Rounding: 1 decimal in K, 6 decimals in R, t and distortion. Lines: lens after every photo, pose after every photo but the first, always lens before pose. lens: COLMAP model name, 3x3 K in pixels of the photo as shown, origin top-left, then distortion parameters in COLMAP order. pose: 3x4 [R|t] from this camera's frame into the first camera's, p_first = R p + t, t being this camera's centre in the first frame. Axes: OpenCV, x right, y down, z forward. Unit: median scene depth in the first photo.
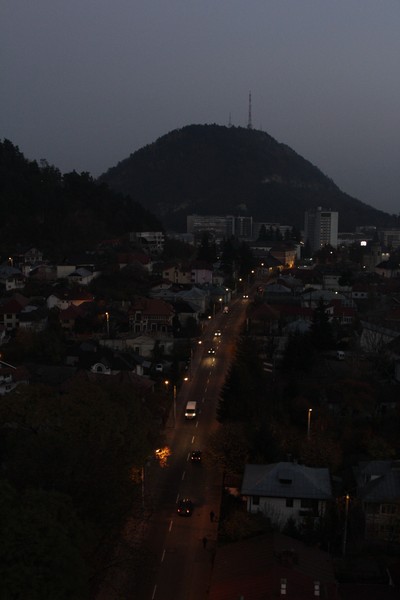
lens RADIAL K [[655.5, 0, 200.0], [0, 655.5, 300.0], [0, 0, 1]] dist [-0.126597, 0.044251]
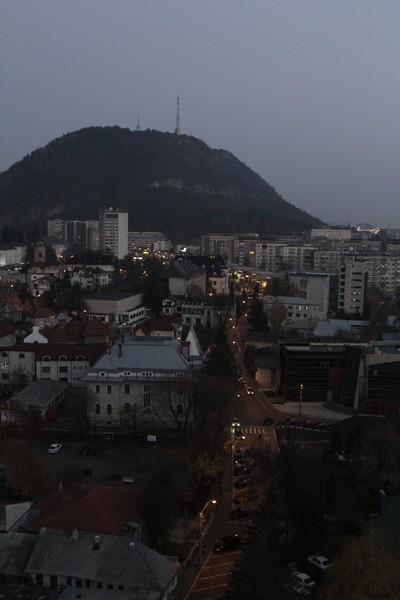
lens RADIAL K [[655.5, 0, 200.0], [0, 655.5, 300.0], [0, 0, 1]] dist [-0.126597, 0.044251]
pose [[0.998646, 0.018387, -0.048667, 0.356937], [-0.019347, 0.999626, -0.019338, -0.000539], [0.048293, 0.020254, 0.998628, 0.112781]]
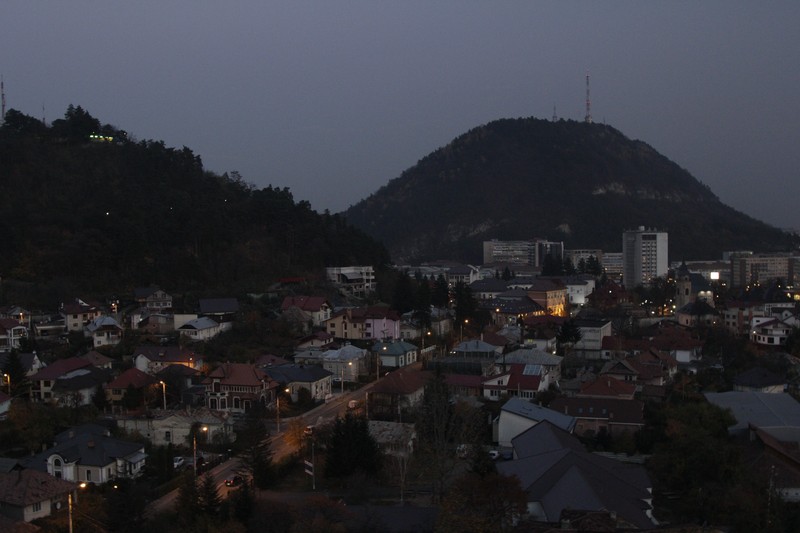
lens RADIAL K [[874.0, 0, 400.0], [0, 874.0, 266.5], [0, 0, 1]] dist [-0.126597, 0.044251]
pose [[0.983114, -0.012783, -0.182545, 0.097144], [-0.005301, 0.995149, -0.098233, -0.004843], [0.182915, 0.097542, 0.978278, 0.030529]]
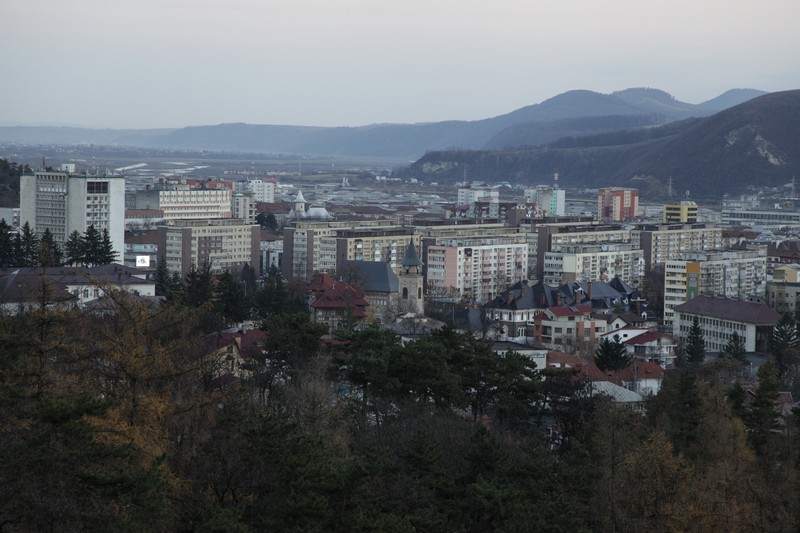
lens RADIAL K [[2230.8, 0, 384.6], [0, 2230.8, 267.4], [0, 0, 1]] dist [0.582266, 0.404859]
pose [[0.834168, -0.021993, 0.551071, -0.356387], [0.063528, 0.996385, -0.056398, -0.006471], [-0.547839, 0.082054, 0.832550, -0.115457]]
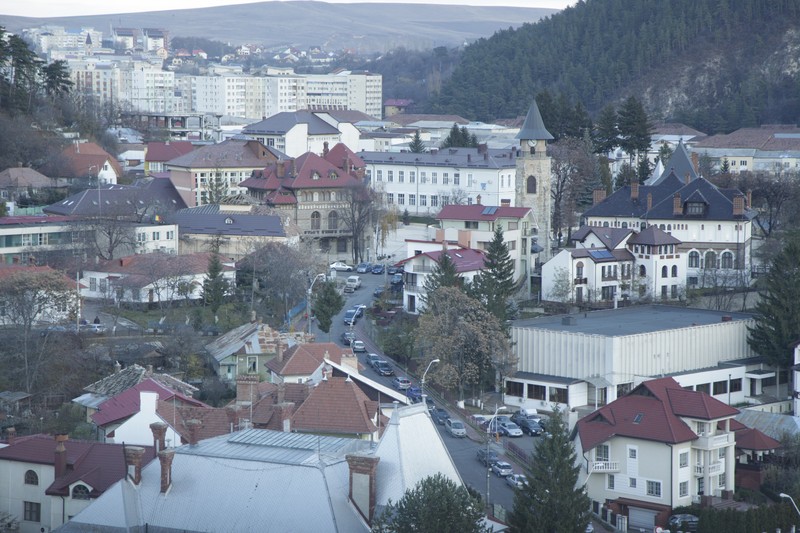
lens RADIAL K [[2230.8, 0, 384.6], [0, 2230.8, 267.4], [0, 0, 1]] dist [0.582266, 0.404859]
pose [[0.849265, 0.047489, -0.525826, 0.473738], [-0.077011, 0.996437, -0.034390, -0.002461], [0.522320, 0.069700, 0.849896, 0.143820]]
